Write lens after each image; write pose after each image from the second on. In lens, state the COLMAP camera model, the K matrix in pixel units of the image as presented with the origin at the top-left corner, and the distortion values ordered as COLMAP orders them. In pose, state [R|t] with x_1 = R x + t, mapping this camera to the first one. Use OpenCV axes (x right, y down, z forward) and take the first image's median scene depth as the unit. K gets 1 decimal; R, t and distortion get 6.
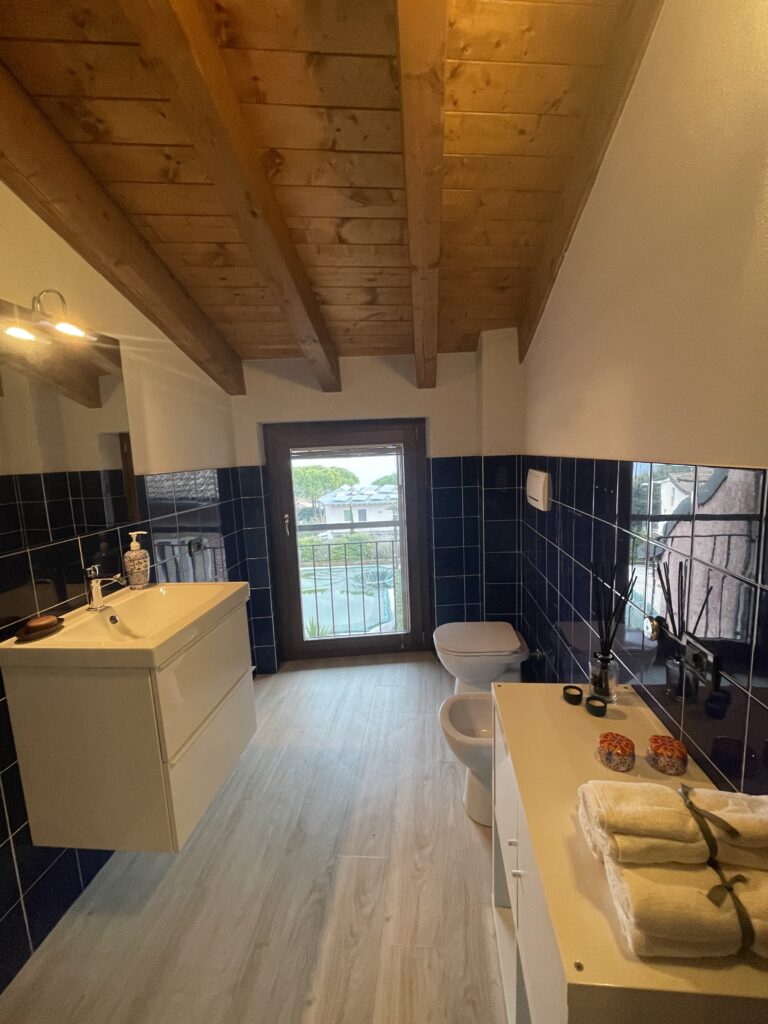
lens RADIAL K [[458.4, 0, 388.2], [0, 458.4, 517.2], [0, 0, 1]] dist [0.003488, -0.000637]
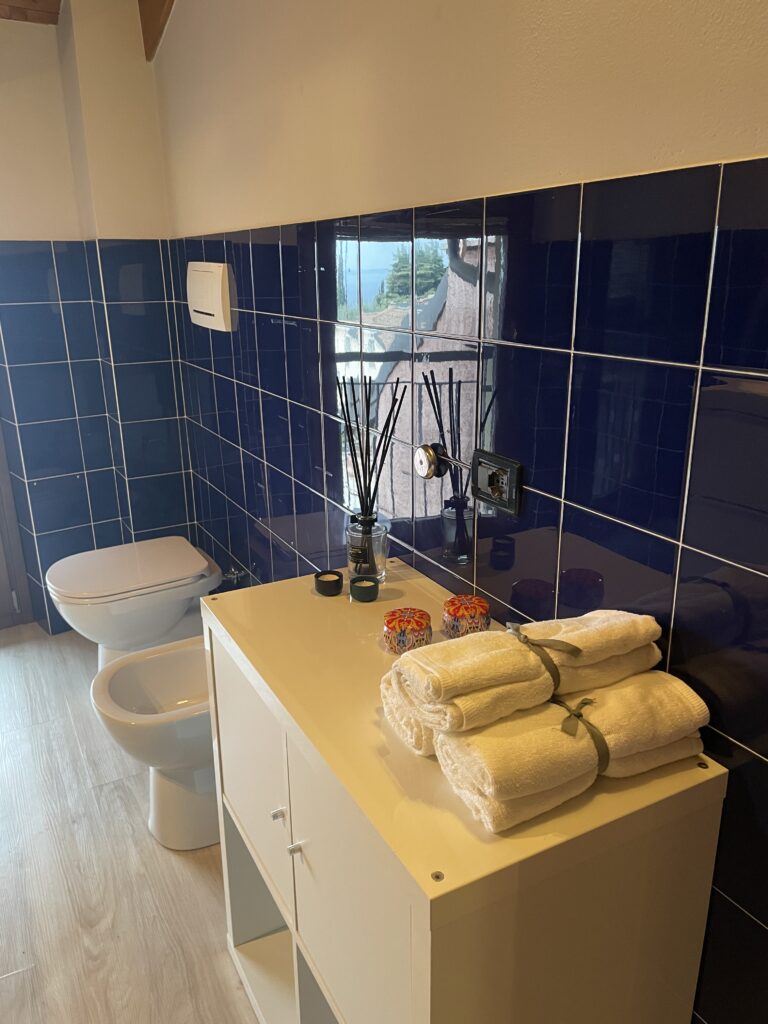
lens RADIAL K [[780.1, 0, 382.4], [0, 780.1, 506.5], [0, 0, 1]] dist [0.074195, -0.067676]
pose [[0.833013, -0.138993, 0.535509, -0.143381], [0.066478, 0.986061, 0.152525, 0.146228], [-0.549245, -0.091456, 0.830642, 0.059872]]
